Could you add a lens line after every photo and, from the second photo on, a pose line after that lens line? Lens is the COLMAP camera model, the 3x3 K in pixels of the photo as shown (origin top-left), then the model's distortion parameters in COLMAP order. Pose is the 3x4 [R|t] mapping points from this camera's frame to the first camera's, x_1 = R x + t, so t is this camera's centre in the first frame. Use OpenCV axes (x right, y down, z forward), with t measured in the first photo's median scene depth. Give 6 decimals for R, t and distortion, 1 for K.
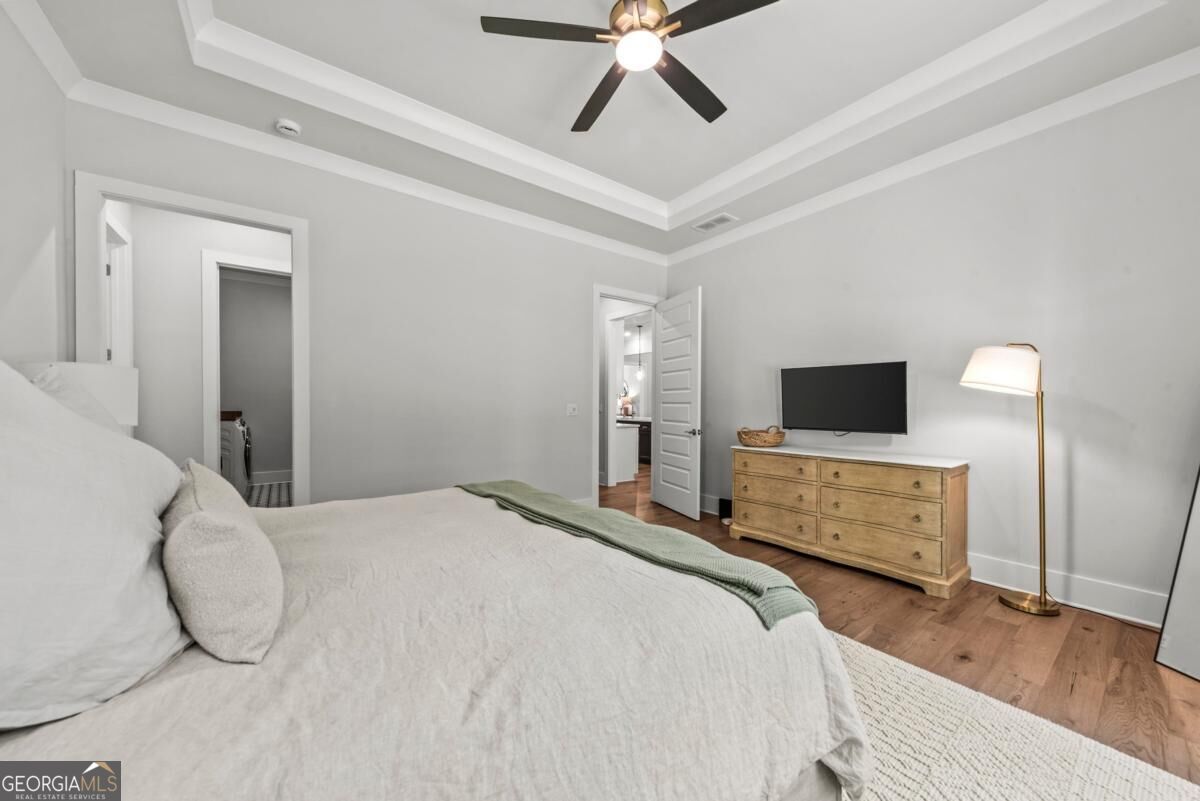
lens RADIAL K [[410.4, 0, 599.9], [0, 410.4, 405.2], [0, 0, 1]] dist [0.009487, -0.000089]
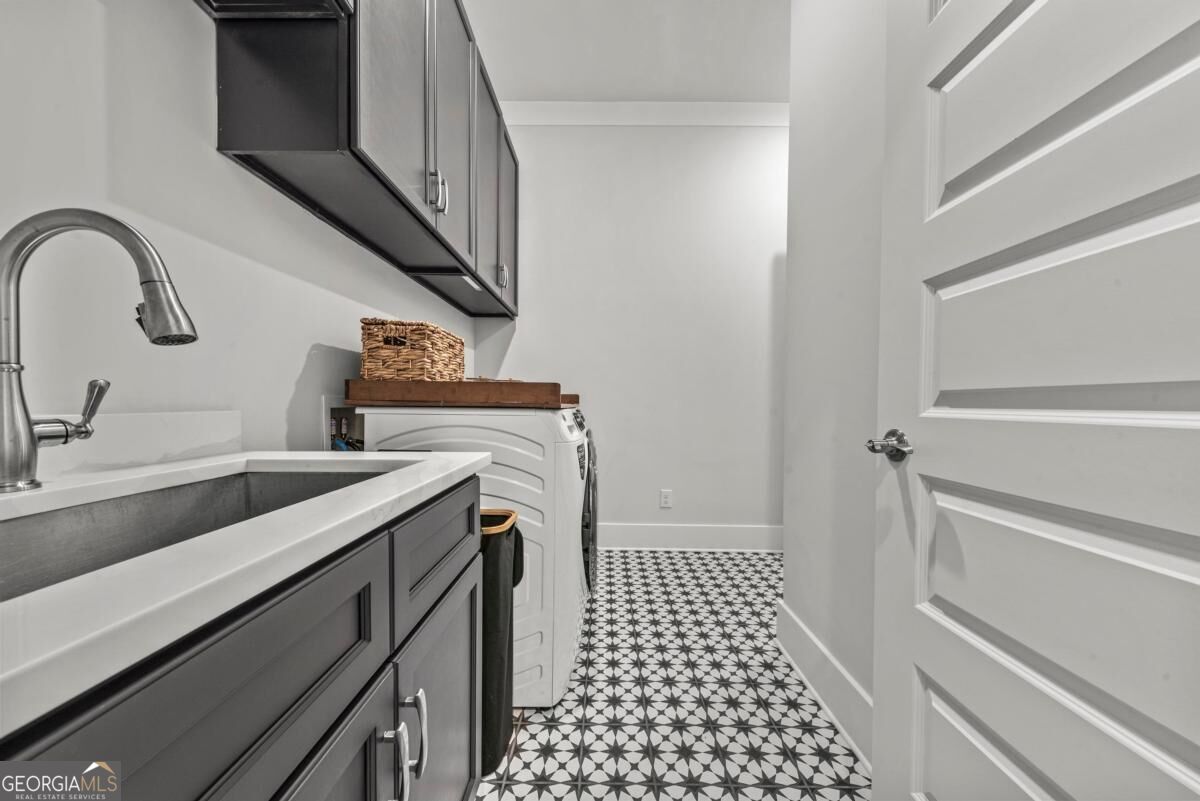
lens RADIAL K [[410.4, 0, 600.4], [0, 410.4, 404.5], [0, 0, 1]] dist [0.009487, -0.000089]
pose [[0.789088, 0.008794, -0.614217, -0.660400], [-0.009301, 0.999954, 0.002368, 0.030653], [0.614210, 0.003844, 0.789134, 0.764969]]
